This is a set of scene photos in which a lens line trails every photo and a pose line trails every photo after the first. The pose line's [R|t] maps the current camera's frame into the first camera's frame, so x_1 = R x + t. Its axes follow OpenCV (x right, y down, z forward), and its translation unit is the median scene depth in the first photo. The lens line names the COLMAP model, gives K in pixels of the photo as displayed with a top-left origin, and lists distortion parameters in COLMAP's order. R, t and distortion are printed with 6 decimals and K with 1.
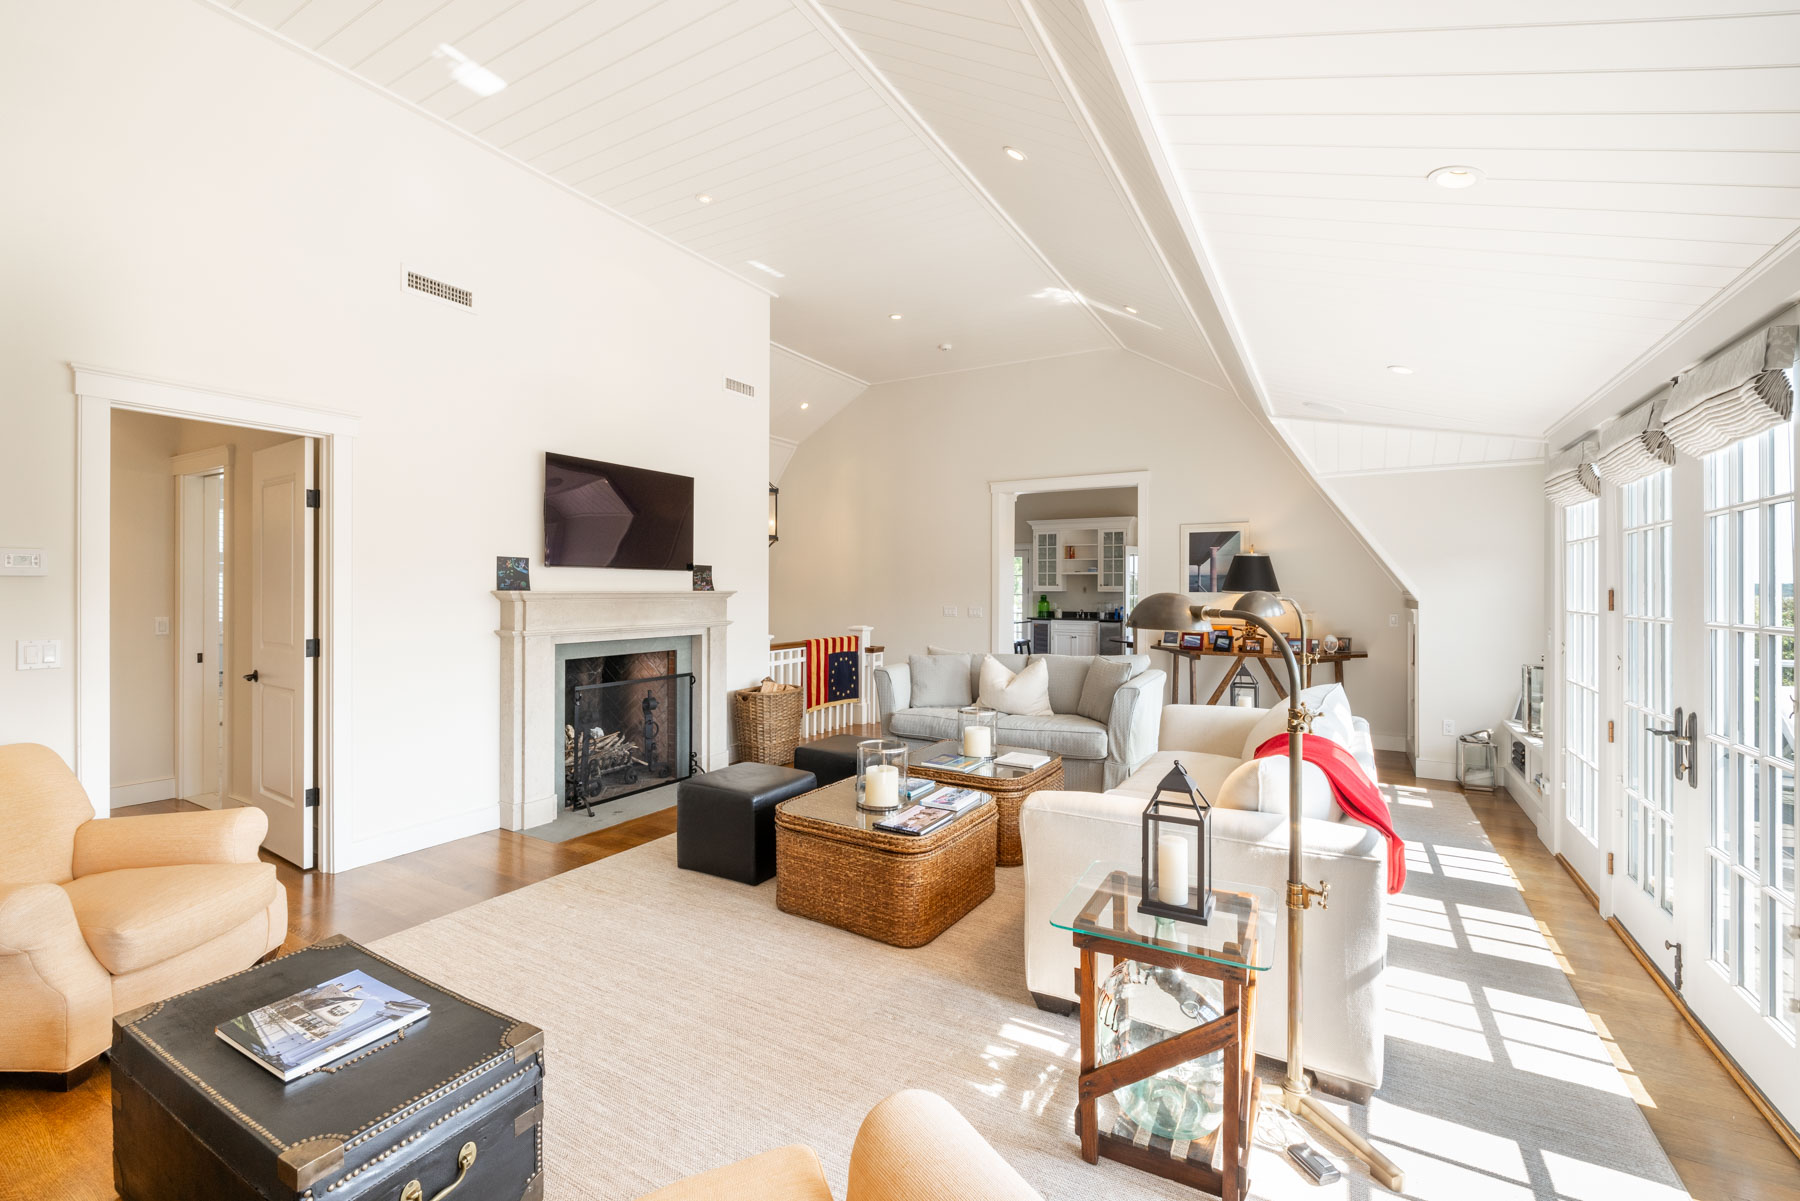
lens RADIAL K [[762.0, 0, 900.0], [0, 762.0, 600.5], [0, 0, 1]] dist [-0.000957, -0.000019]
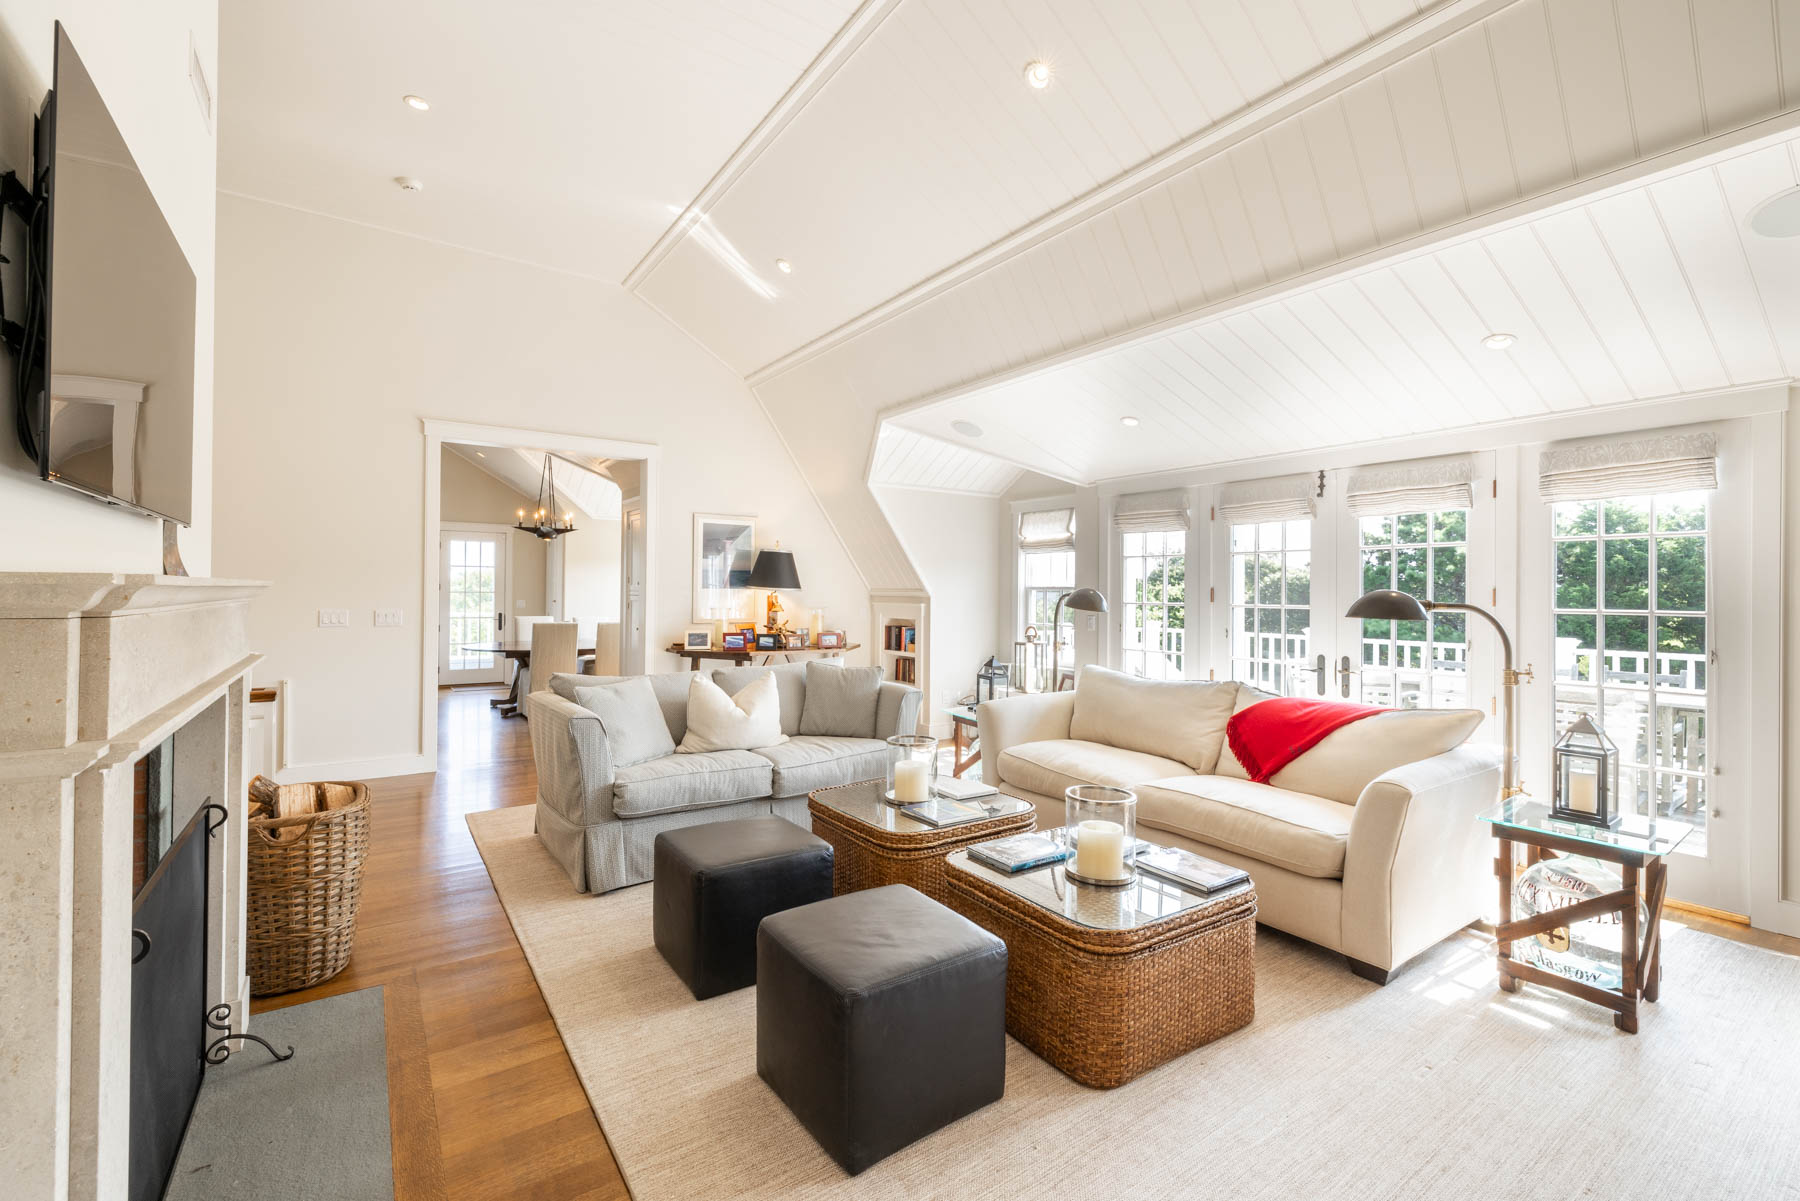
lens RADIAL K [[762.0, 0, 900.0], [0, 762.0, 600.5], [0, 0, 1]] dist [-0.000957, -0.000019]
pose [[0.387131, -0.008757, 0.921983, -0.472308], [0.003282, 0.999962, 0.008120, -0.004327], [-0.922019, -0.000118, 0.387145, 0.538045]]
